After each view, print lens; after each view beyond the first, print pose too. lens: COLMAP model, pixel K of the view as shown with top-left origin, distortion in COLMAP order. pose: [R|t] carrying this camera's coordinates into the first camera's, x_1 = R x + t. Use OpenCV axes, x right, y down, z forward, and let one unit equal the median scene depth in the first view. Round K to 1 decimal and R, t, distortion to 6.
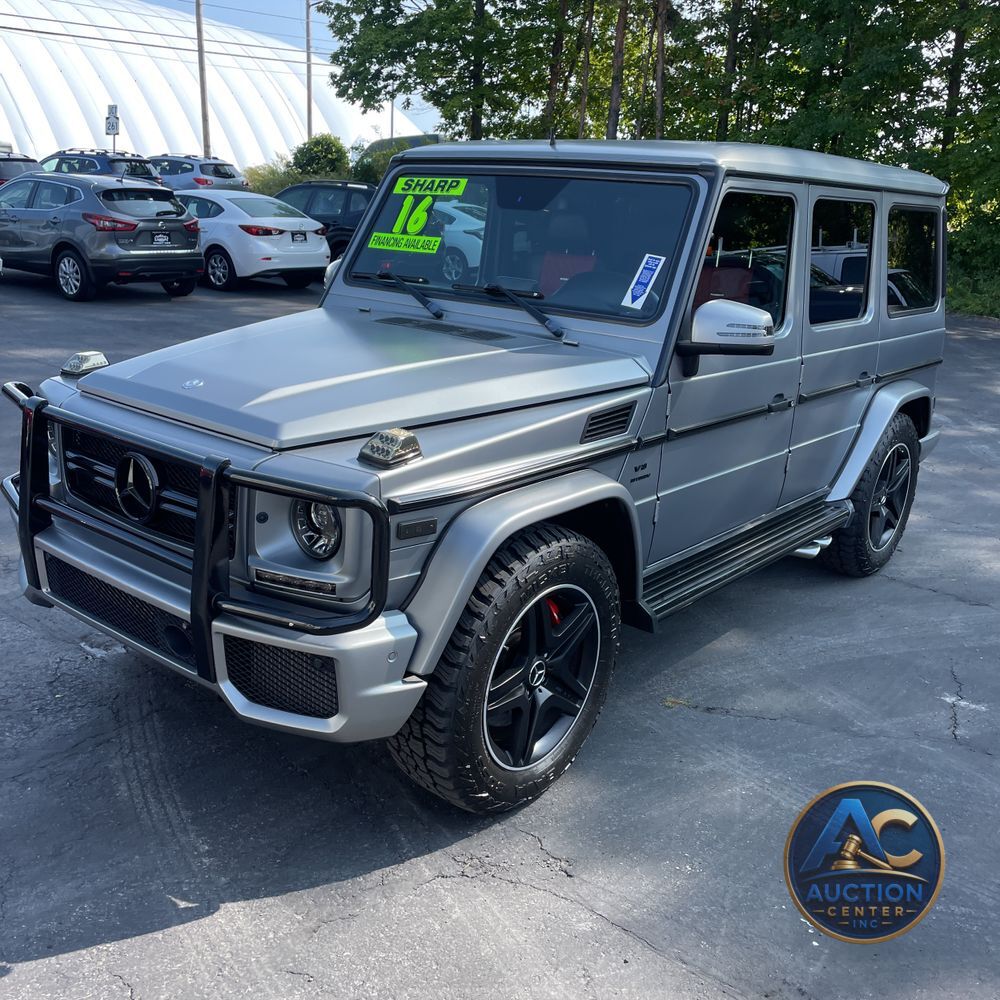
lens RADIAL K [[1014.8, 0, 498.2], [0, 1014.8, 474.6], [0, 0, 1]] dist [0.120946, -0.209543]
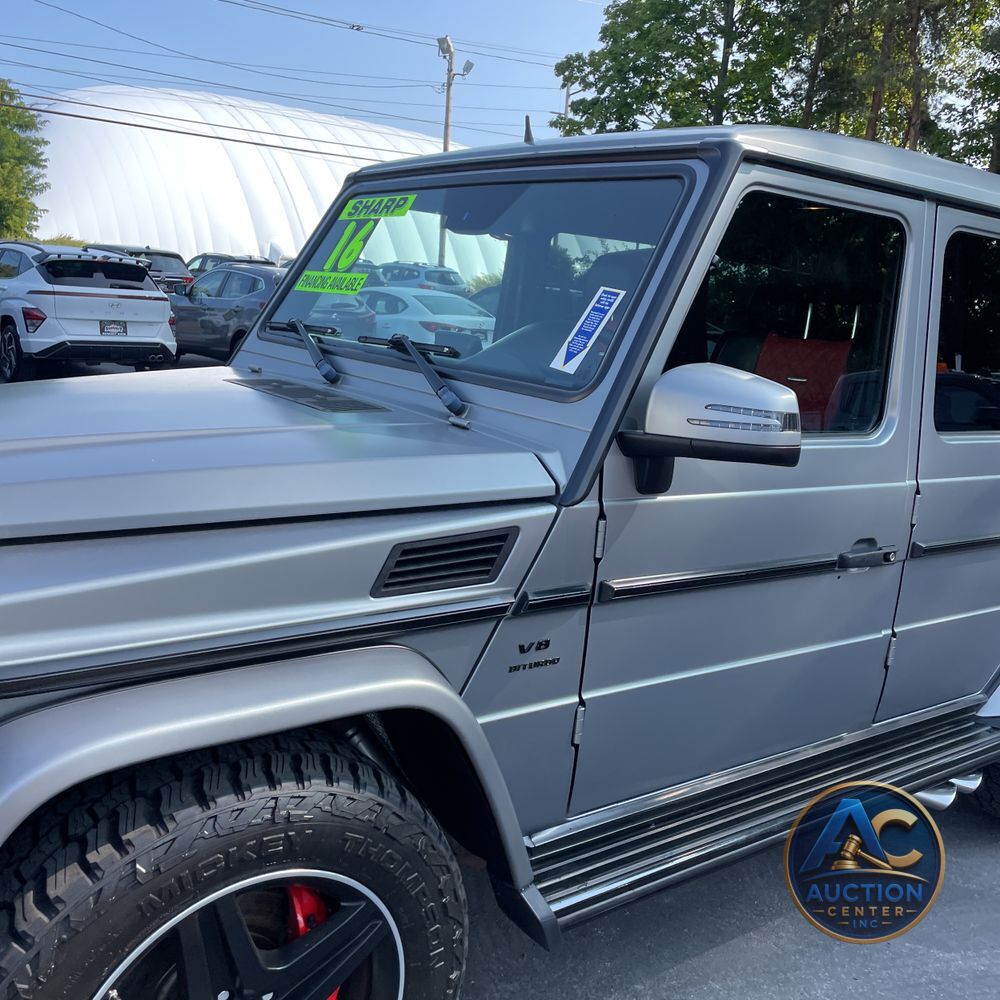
lens RADIAL K [[1009.4, 0, 498.0], [0, 1009.4, 480.4], [0, 0, 1]] dist [0.110008, -0.150110]
pose [[0.970766, 0.070795, -0.229350, 0.198688], [-0.094287, 0.991179, -0.093133, -0.036048], [0.220733, 0.112035, 0.968878, 0.363510]]
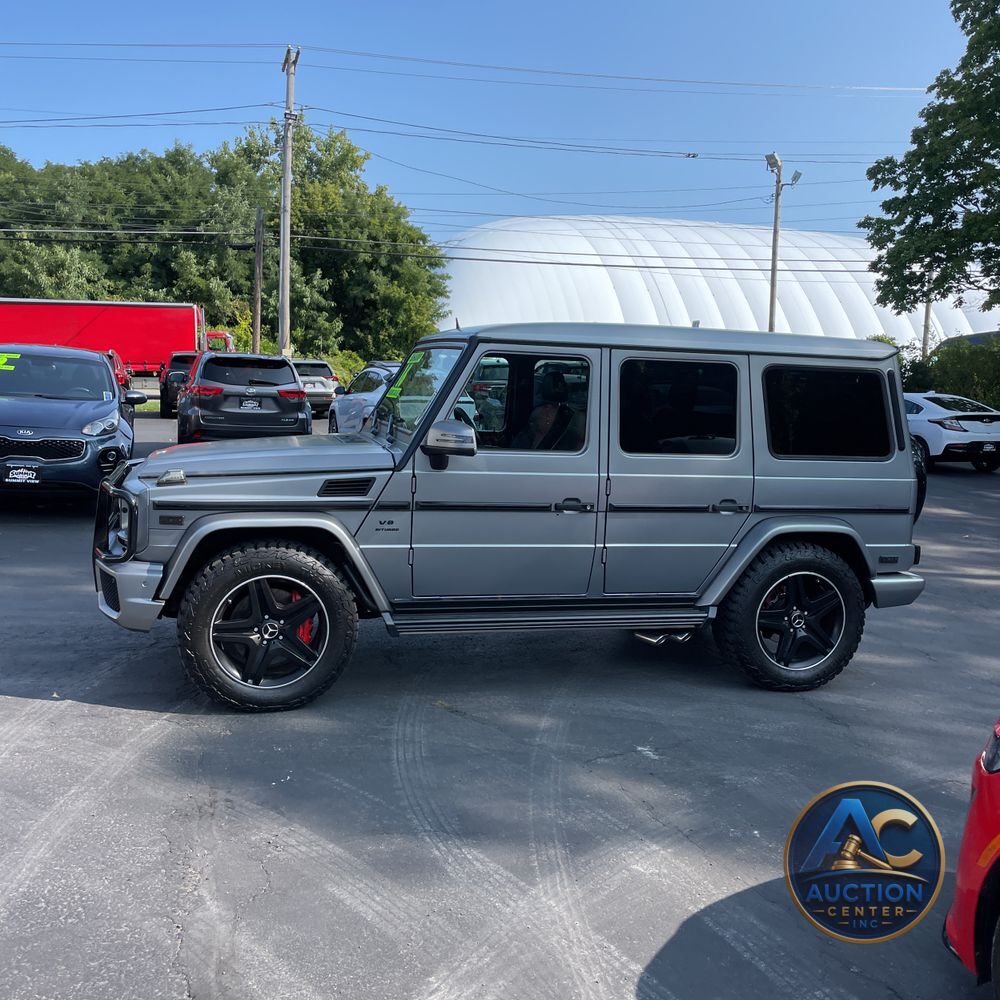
lens RADIAL K [[1009.4, 0, 498.0], [0, 1009.4, 480.4], [0, 0, 1]] dist [0.110008, -0.150110]
pose [[0.817584, 0.042821, -0.574215, 0.951241], [-0.148905, 0.979033, -0.139005, 0.097565], [0.556223, 0.199152, 0.806817, -0.131109]]
